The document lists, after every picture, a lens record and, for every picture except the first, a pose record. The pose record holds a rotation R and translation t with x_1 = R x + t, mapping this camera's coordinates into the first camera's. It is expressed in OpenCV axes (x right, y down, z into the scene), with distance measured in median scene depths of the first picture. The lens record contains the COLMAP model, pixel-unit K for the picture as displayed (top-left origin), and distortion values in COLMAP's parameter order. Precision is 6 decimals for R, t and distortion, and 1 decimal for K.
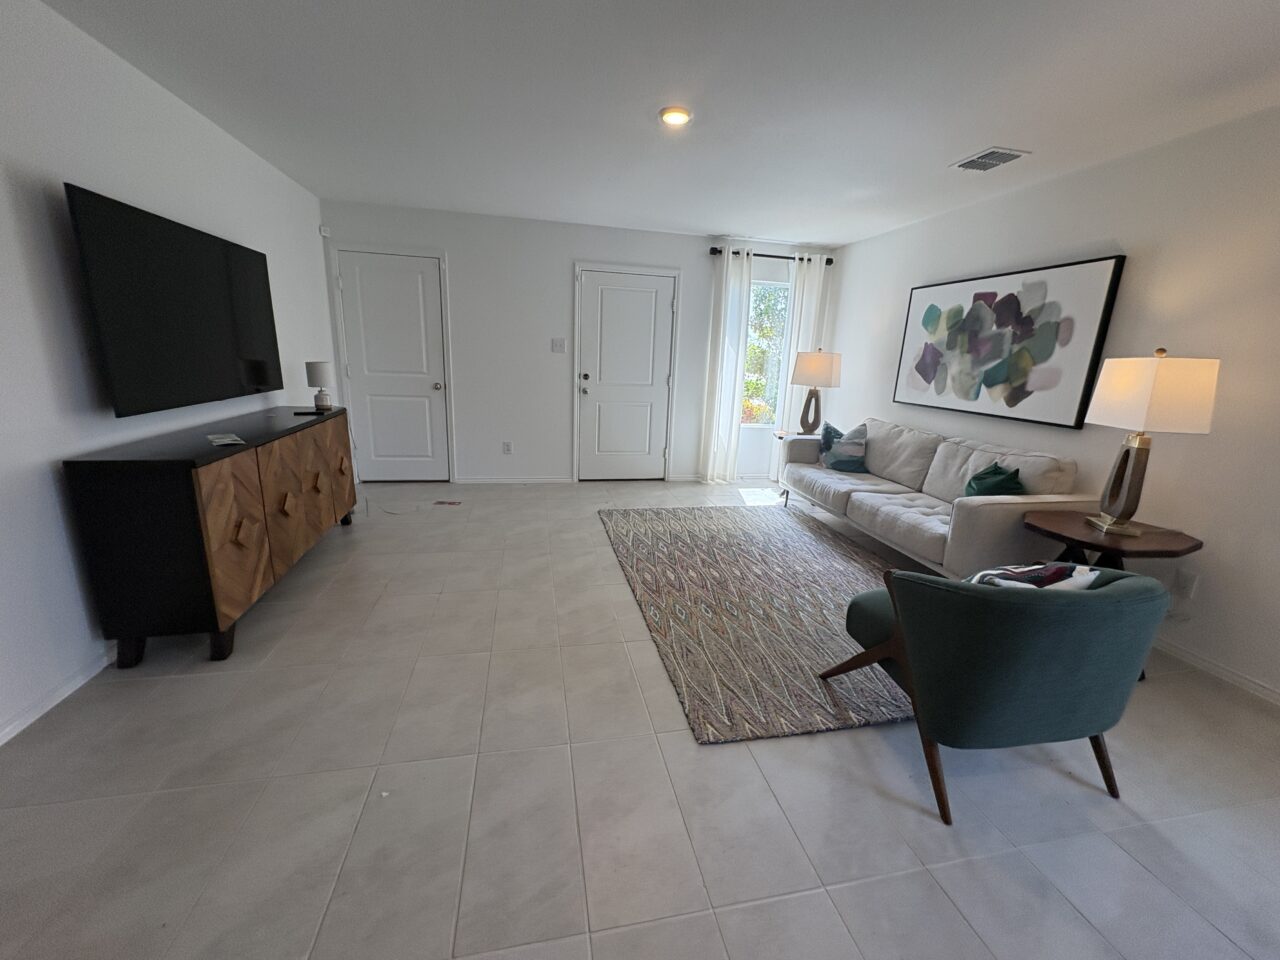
lens RADIAL K [[511.8, 0, 637.9], [0, 511.8, 480.1], [0, 0, 1]] dist [-0.001169, 0.001046]
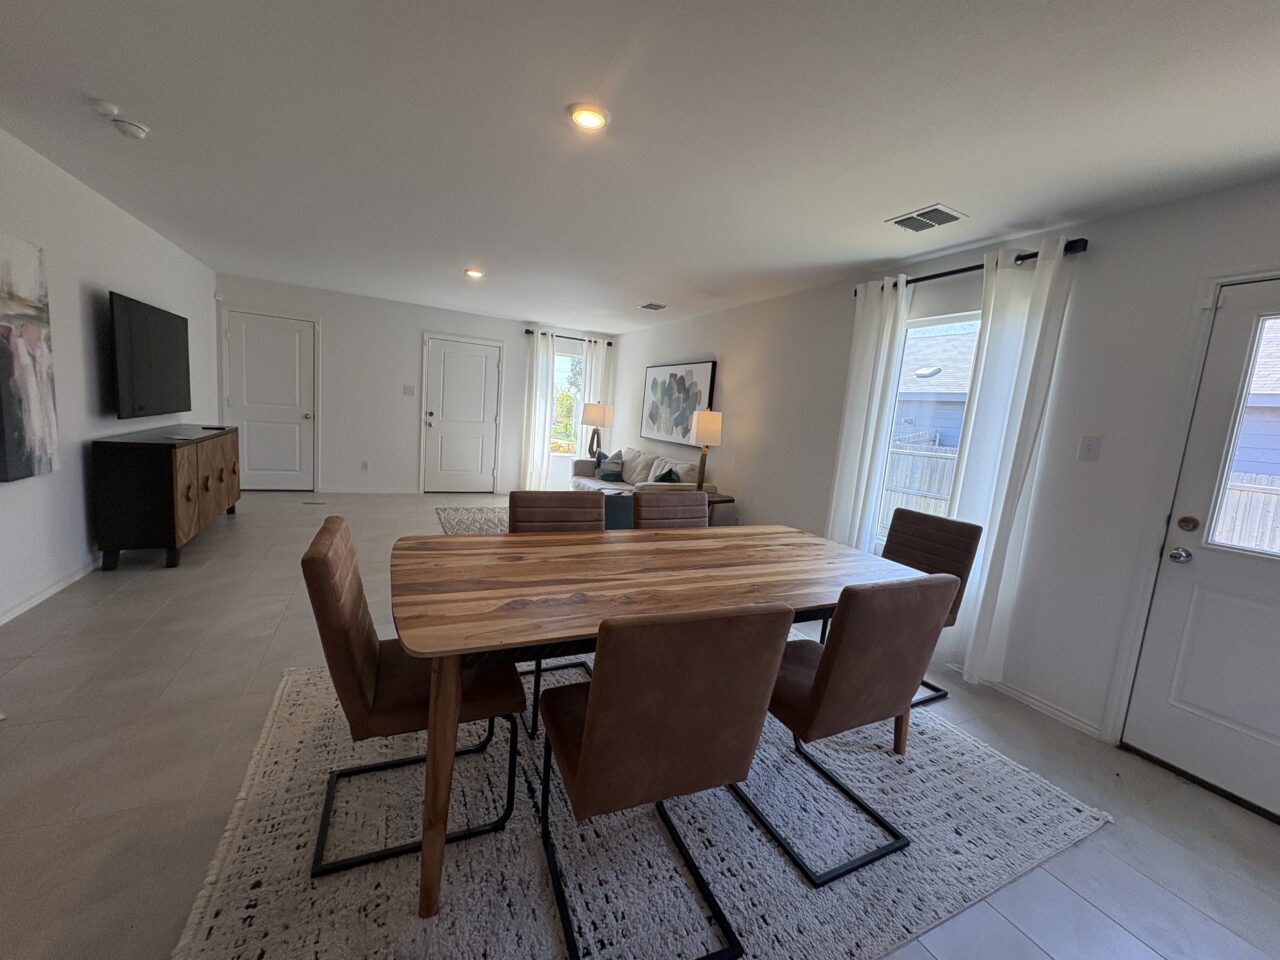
lens RADIAL K [[511.8, 0, 639.6], [0, 511.8, 478.3], [0, 0, 1]] dist [-0.001169, 0.001046]
pose [[0.968422, 0.008905, 0.249159, 0.142903], [0.015633, 0.995226, -0.096333, 0.155713], [-0.248827, 0.097186, 0.963660, -0.621503]]
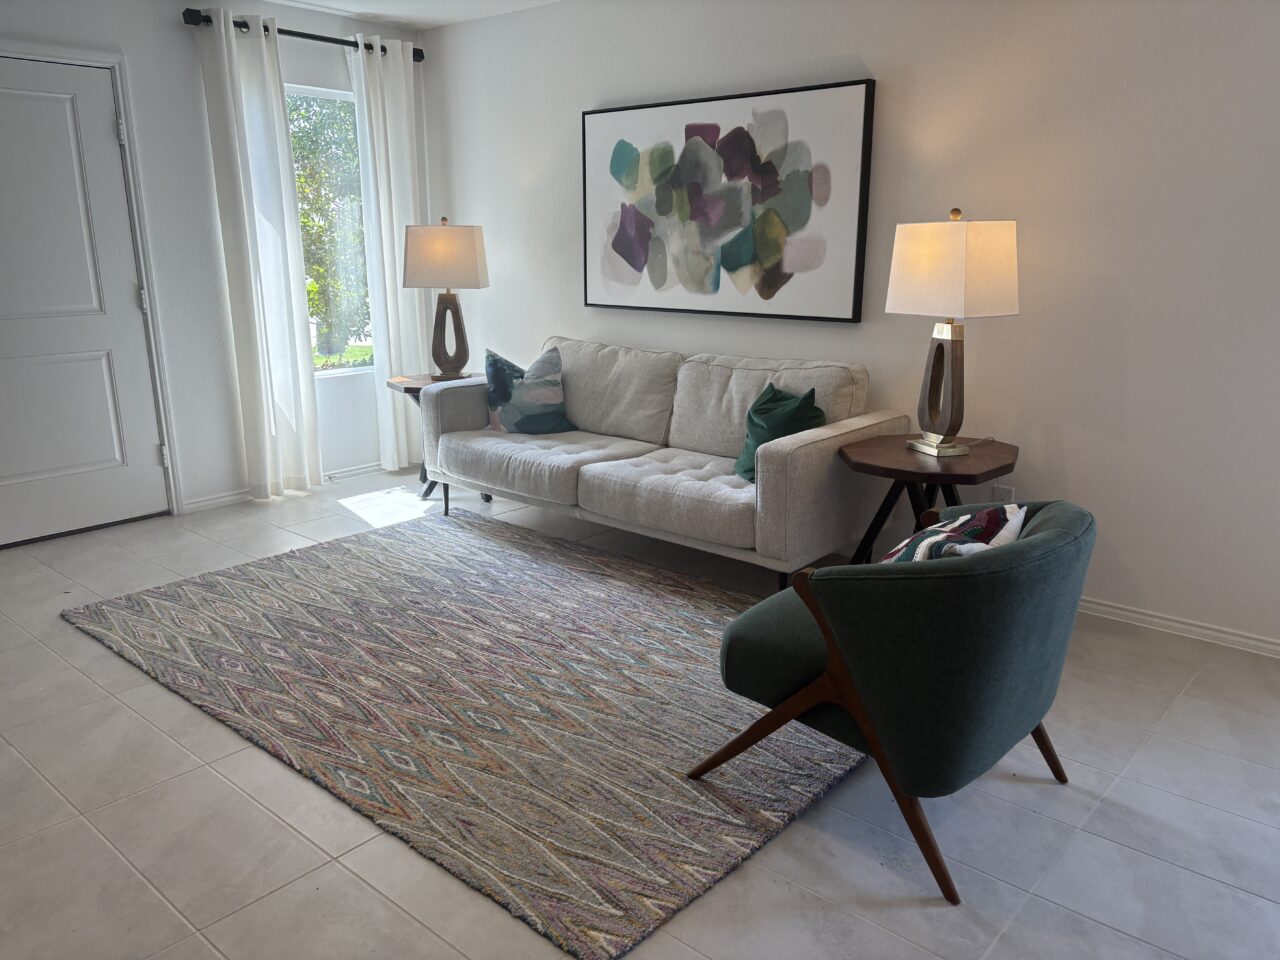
lens RADIAL K [[970.6, 0, 638.0], [0, 970.6, 488.0], [0, 0, 1]] dist [0.030193, -0.014525]
pose [[0.799991, -0.192300, 0.568361, -0.175009], [0.177774, 0.980684, 0.081582, -0.032294], [-0.573071, 0.035775, 0.818725, 0.058267]]
